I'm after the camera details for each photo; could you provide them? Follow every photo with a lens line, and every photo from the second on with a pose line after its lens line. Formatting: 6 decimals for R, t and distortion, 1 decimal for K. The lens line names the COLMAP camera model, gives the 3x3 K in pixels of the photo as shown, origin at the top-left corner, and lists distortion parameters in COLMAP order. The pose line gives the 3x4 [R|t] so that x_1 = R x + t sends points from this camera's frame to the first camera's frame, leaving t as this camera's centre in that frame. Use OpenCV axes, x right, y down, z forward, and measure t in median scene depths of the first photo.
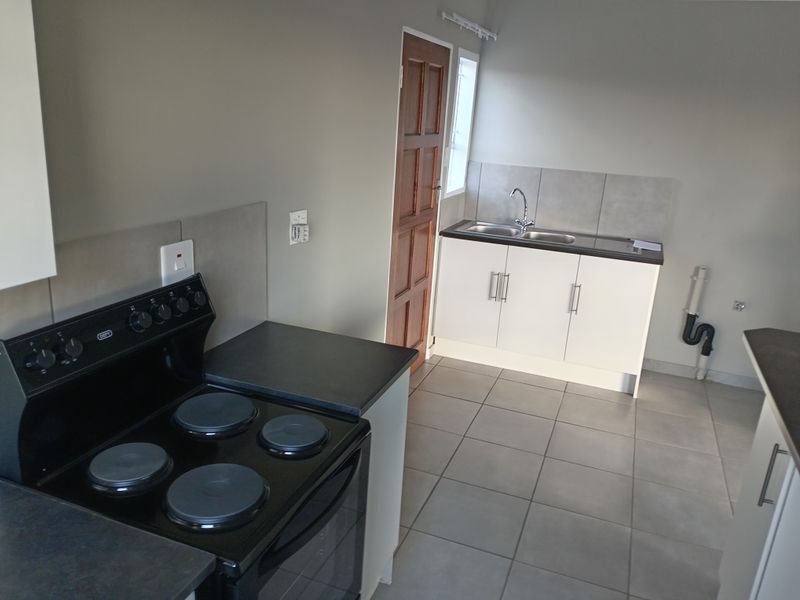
lens RADIAL K [[631.8, 0, 399.5], [0, 631.8, 301.5], [0, 0, 1]] dist [0.022911, -0.037105]
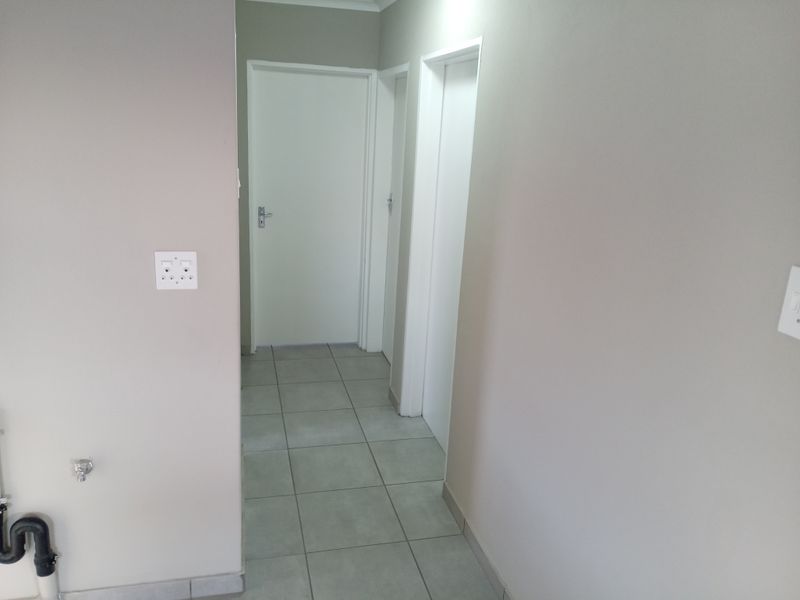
lens RADIAL K [[631.8, 0, 399.9], [0, 631.8, 300.0], [0, 0, 1]] dist [0.022911, -0.037105]
pose [[0.820629, -0.167677, 0.546308, 0.479934], [0.158381, 0.985269, 0.064496, -0.112765], [-0.549075, 0.033597, 0.835098, 0.440740]]
